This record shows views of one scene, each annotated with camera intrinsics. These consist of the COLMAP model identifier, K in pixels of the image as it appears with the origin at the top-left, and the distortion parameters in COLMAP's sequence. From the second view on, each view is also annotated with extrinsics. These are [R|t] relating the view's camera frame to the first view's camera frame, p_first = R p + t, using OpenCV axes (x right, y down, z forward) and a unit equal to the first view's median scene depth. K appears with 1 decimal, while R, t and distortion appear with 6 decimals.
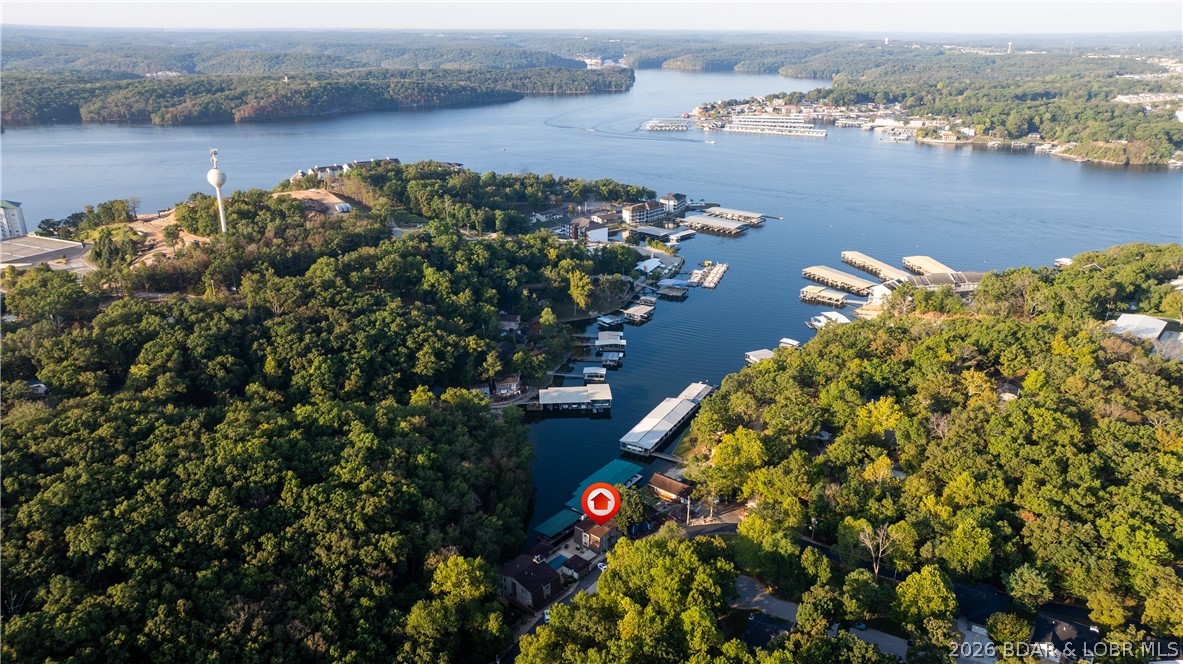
lens RADIAL K [[829.2, 0, 589.1], [0, 829.2, 336.4], [0, 0, 1]] dist [-0.034003, 0.034712]
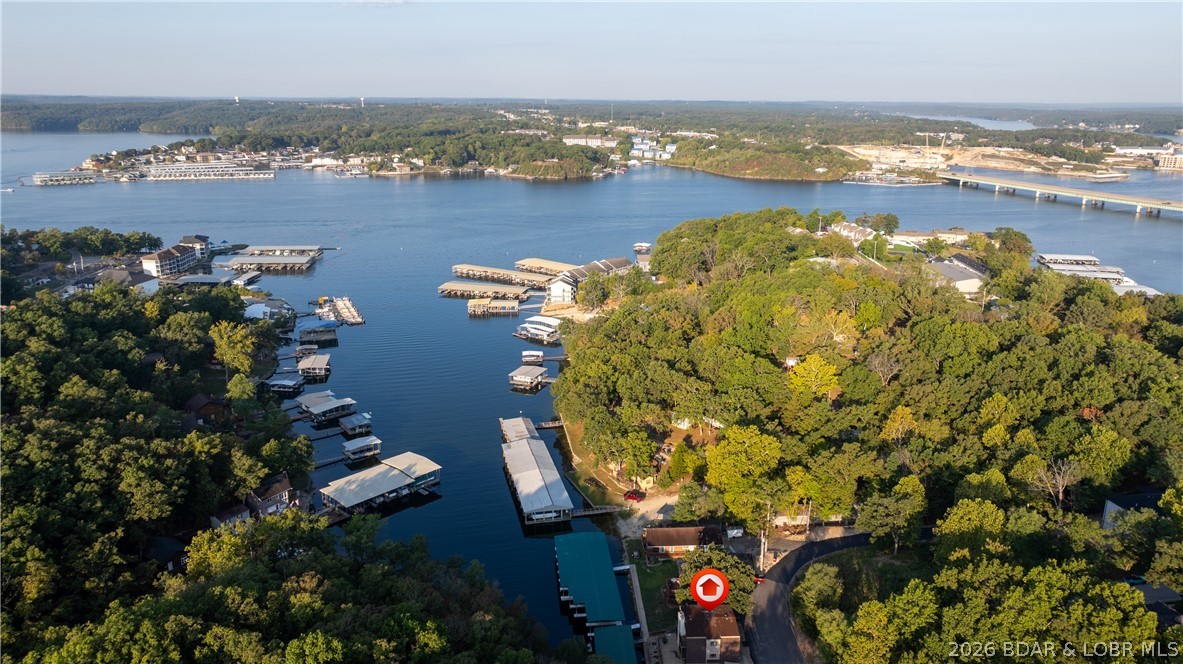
lens RADIAL K [[829.2, 0, 591.7], [0, 829.2, 326.8], [0, 0, 1]] dist [-0.034003, 0.034712]
pose [[0.735595, -0.174728, 0.654500, -0.090865], [0.228265, 0.973593, 0.003368, -0.003293], [-0.637805, 0.146922, 0.756055, 0.114837]]
